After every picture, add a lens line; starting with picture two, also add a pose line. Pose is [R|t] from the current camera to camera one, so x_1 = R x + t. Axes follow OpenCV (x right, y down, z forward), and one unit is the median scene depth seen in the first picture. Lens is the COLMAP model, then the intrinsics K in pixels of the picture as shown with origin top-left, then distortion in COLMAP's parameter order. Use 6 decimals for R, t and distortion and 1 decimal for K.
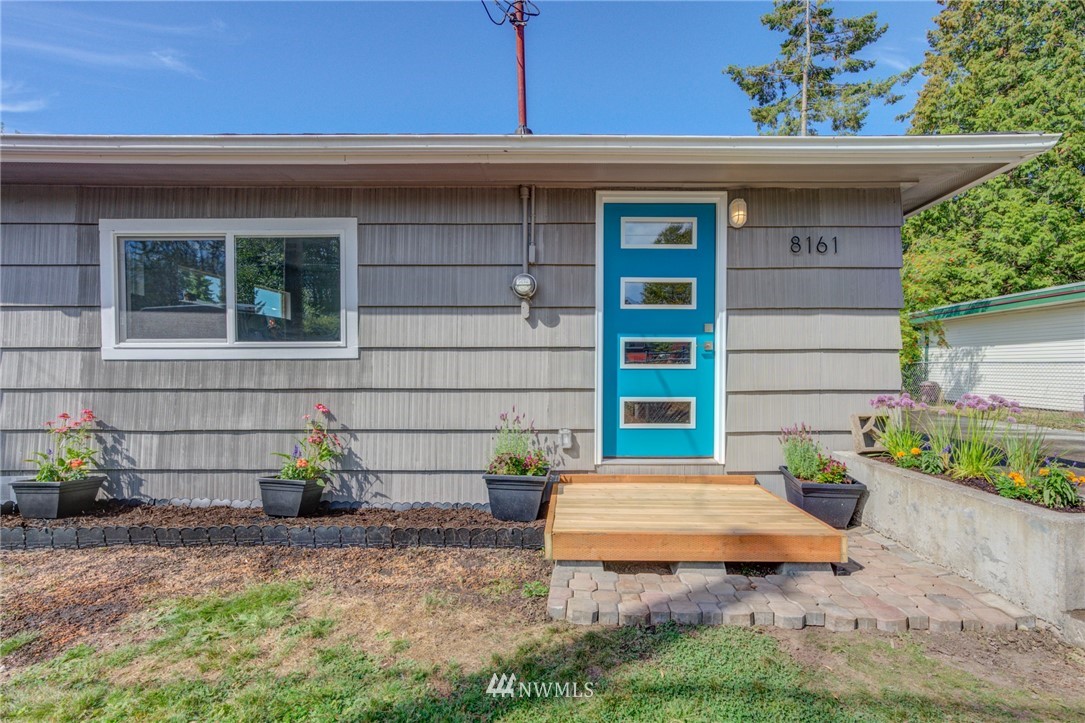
lens RADIAL K [[486.2, 0, 541.0], [0, 486.2, 357.5], [0, 0, 1]] dist [-0.013150, 0.011519]
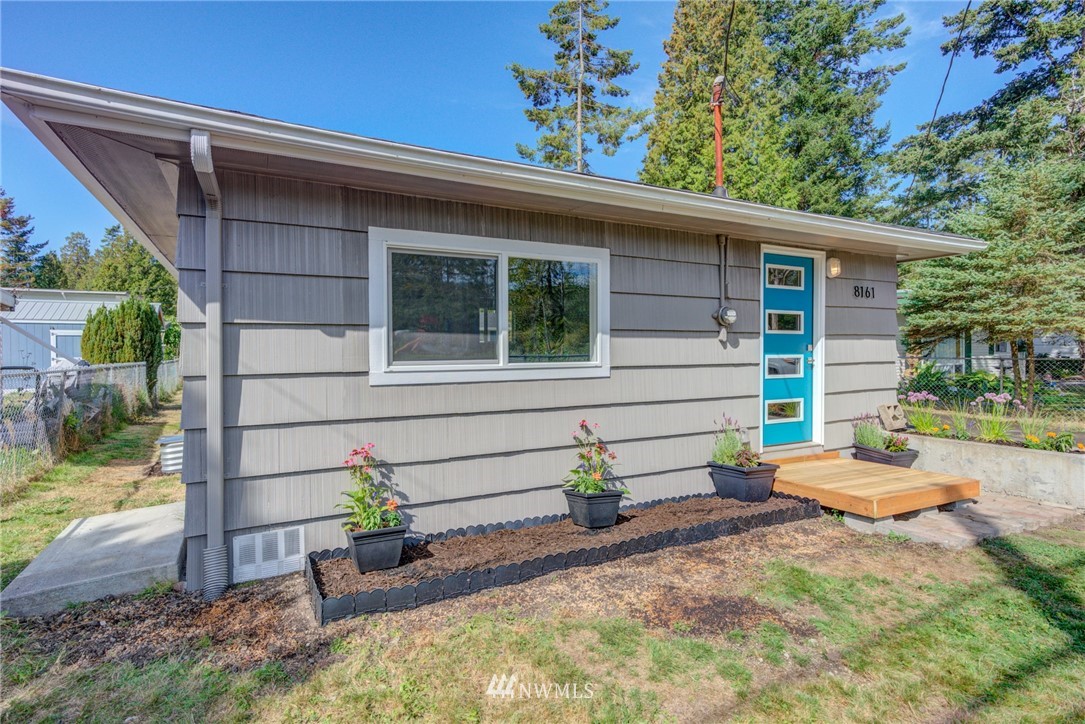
lens RADIAL K [[507.8, 0, 535.6], [0, 507.8, 341.0], [0, 0, 1]] dist [0.001497, 0.000206]
pose [[0.899980, 0.004747, 0.435905, -1.033973], [-0.002980, 0.999984, -0.004736, -0.073246], [-0.435921, 0.002964, 0.899980, 0.035231]]
